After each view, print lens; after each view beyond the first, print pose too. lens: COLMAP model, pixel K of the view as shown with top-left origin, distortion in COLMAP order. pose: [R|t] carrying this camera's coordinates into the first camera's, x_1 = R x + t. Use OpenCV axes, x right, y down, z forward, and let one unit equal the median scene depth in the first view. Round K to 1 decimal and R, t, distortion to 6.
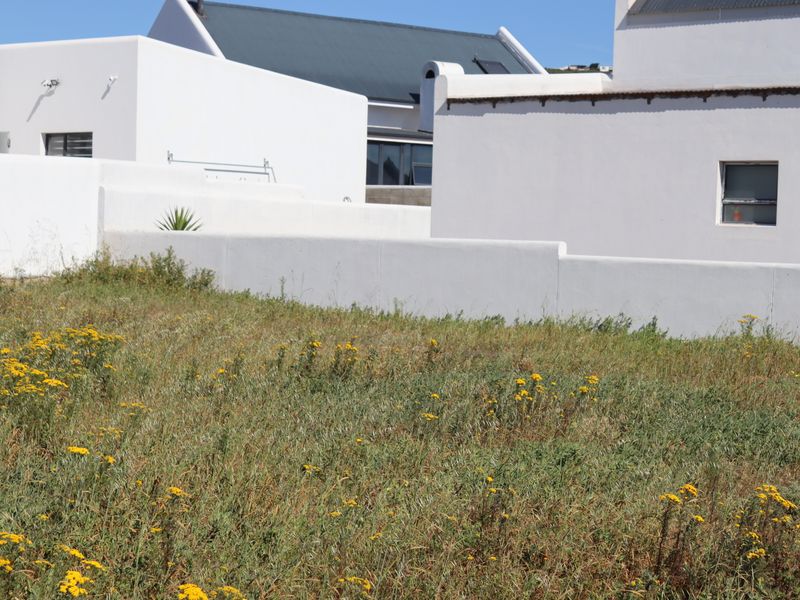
lens RADIAL K [[1486.8, 0, 398.6], [0, 1486.8, 300.6], [0, 0, 1]] dist [0.056649, 0.000000]
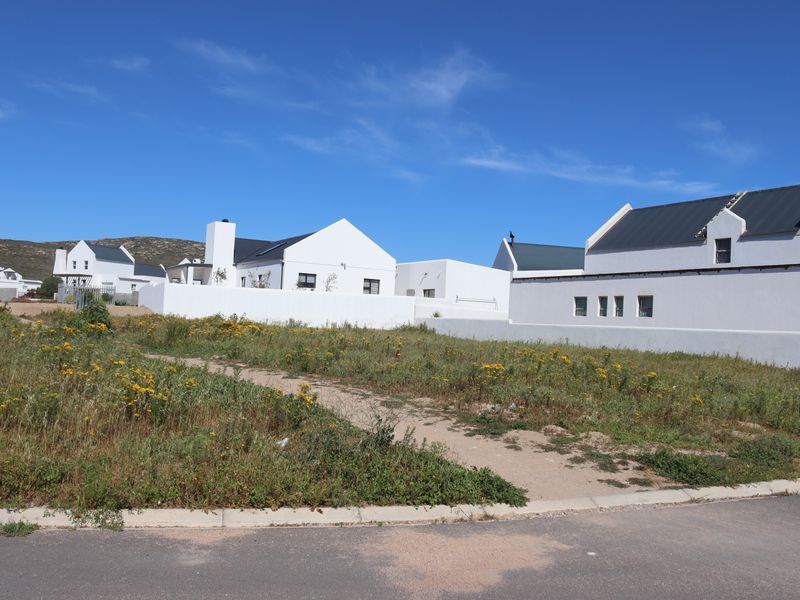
lens RADIAL K [[649.0, 0, 400.1], [0, 649.0, 303.5], [0, 0, 1]] dist [0.010753, 0.004954]
pose [[0.927518, -0.002323, -0.373772, 0.321133], [-0.030079, 0.996274, -0.080832, 0.042237], [0.372567, 0.086216, 0.923992, -0.405229]]
